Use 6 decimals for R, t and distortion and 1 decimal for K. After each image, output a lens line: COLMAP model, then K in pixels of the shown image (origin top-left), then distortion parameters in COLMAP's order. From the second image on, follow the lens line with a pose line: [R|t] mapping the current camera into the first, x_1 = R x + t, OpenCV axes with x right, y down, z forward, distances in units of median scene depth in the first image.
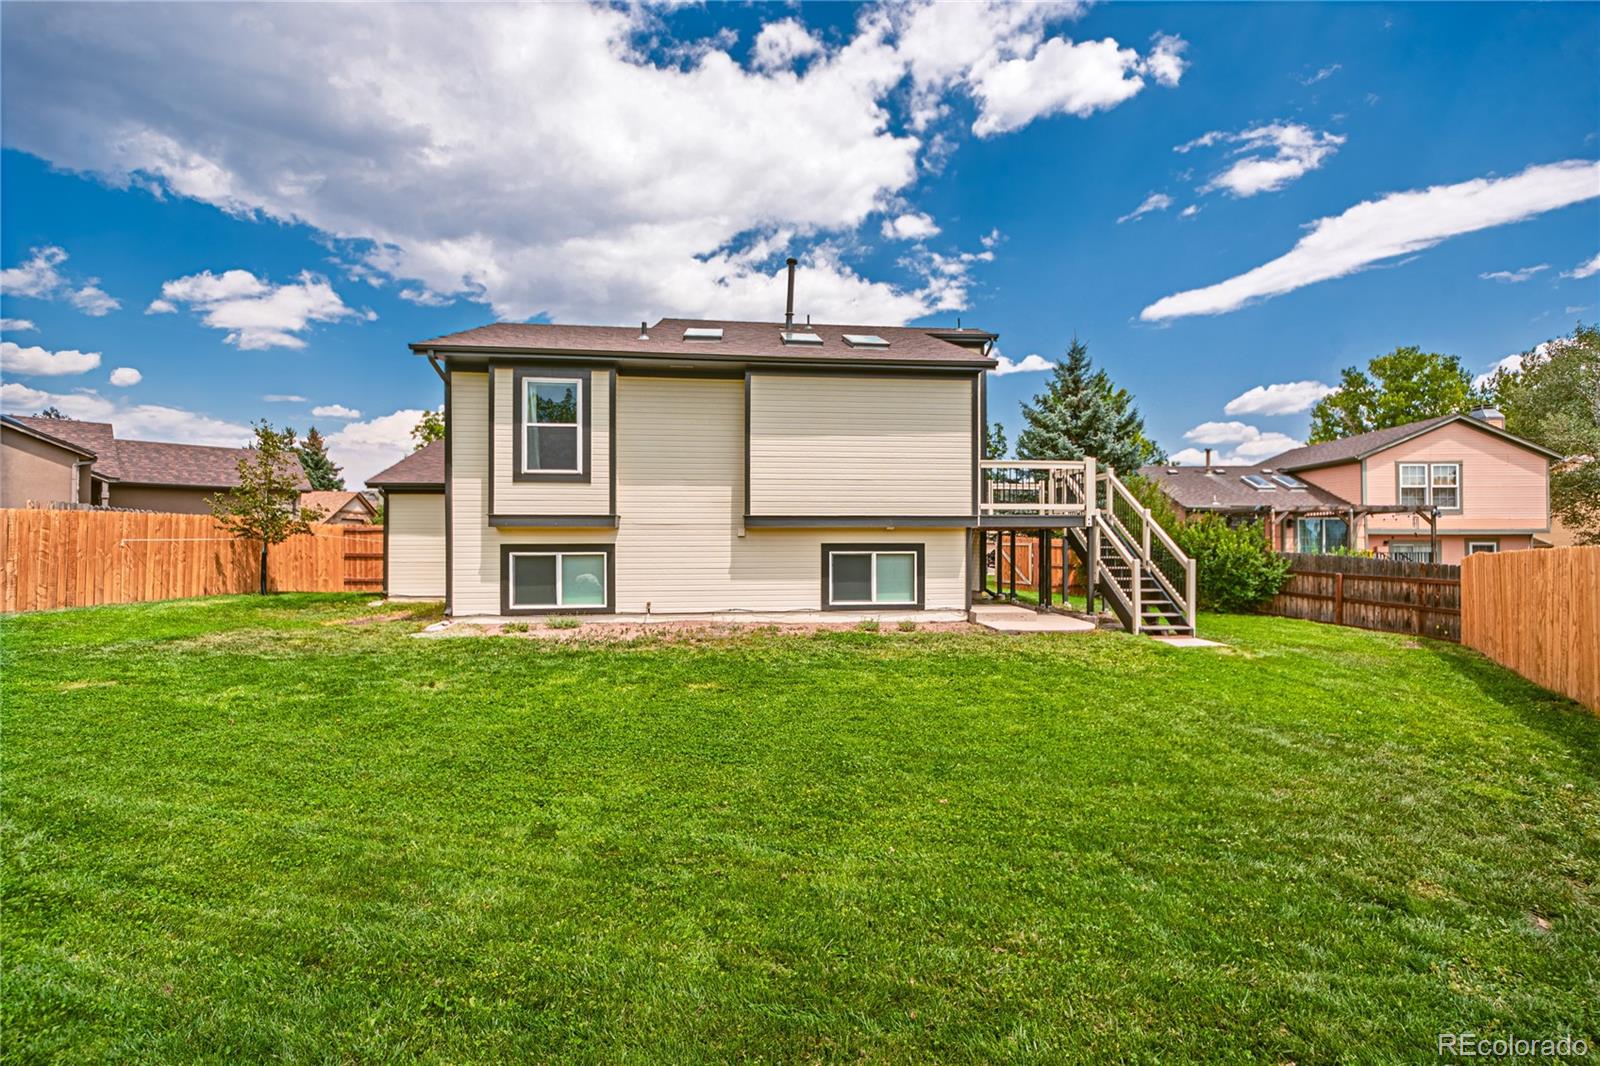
lens RADIAL K [[689.2, 0, 800.0], [0, 689.2, 533.0], [0, 0, 1]] dist [-0.001137, -0.000290]
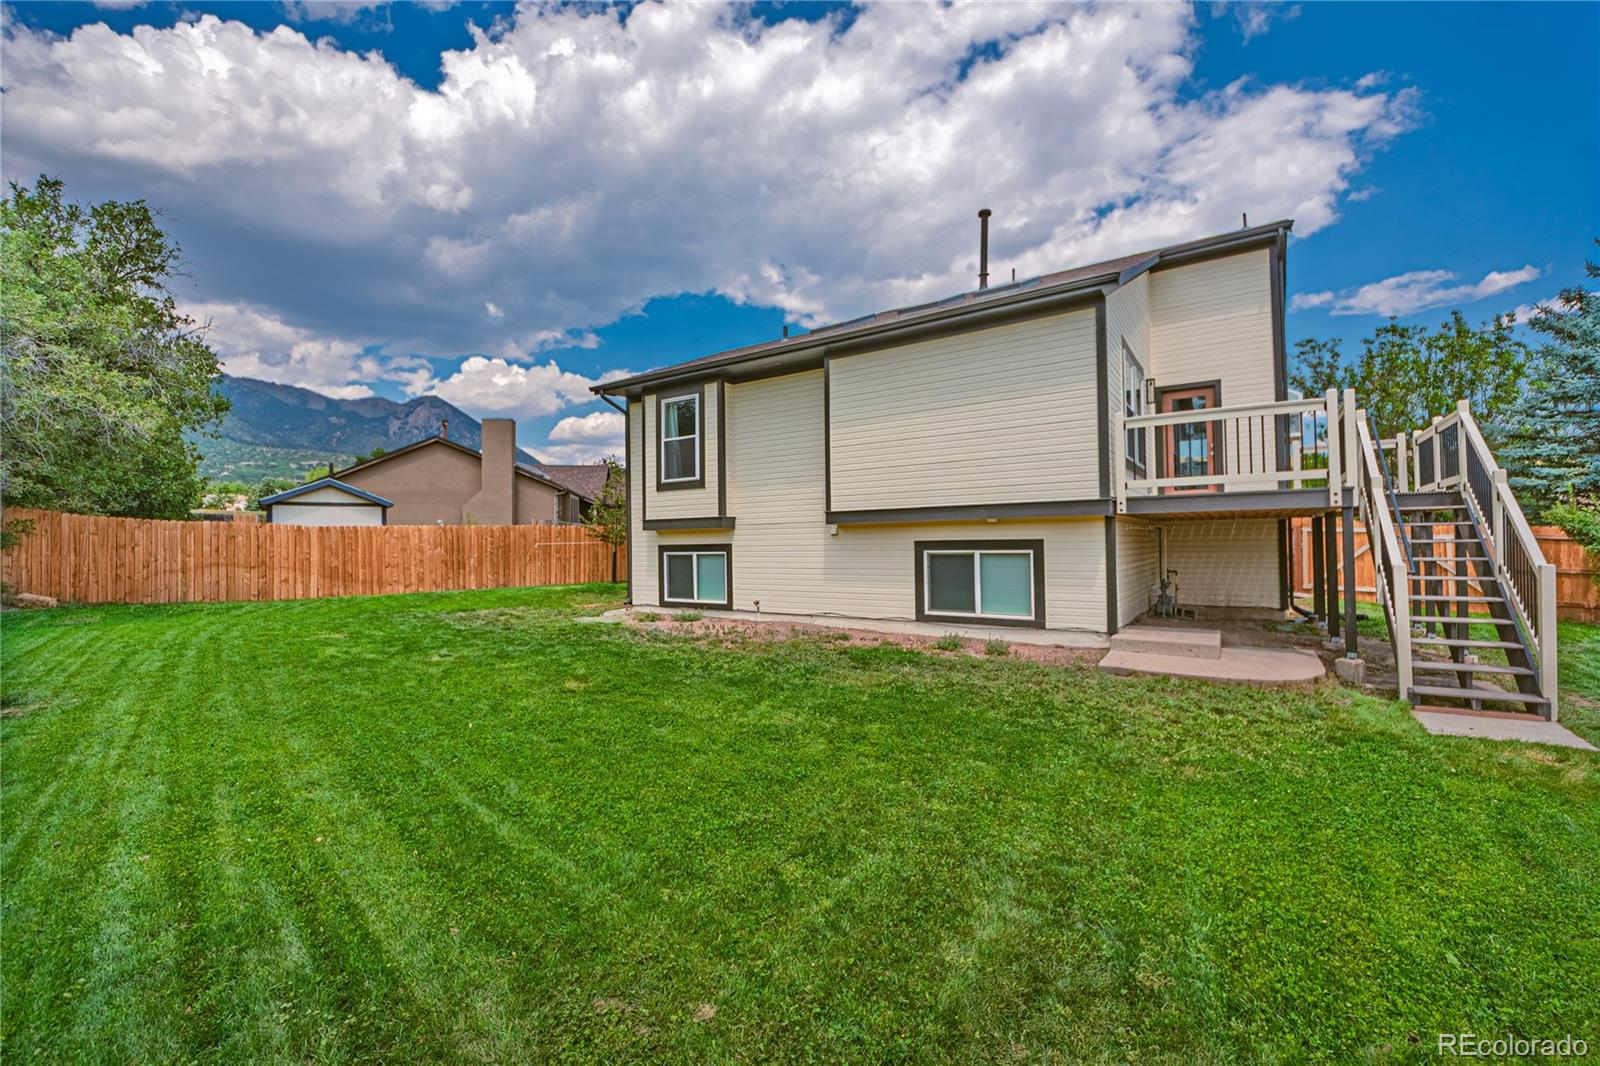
lens RADIAL K [[657.2, 0, 800.0], [0, 657.2, 533.0], [0, 0, 1]] dist [-0.000922, -0.000170]
pose [[0.764994, -0.019570, -0.643740, 0.450636], [0.020852, 0.999767, -0.005614, 0.006858], [0.643700, -0.009128, 0.765224, 0.294513]]
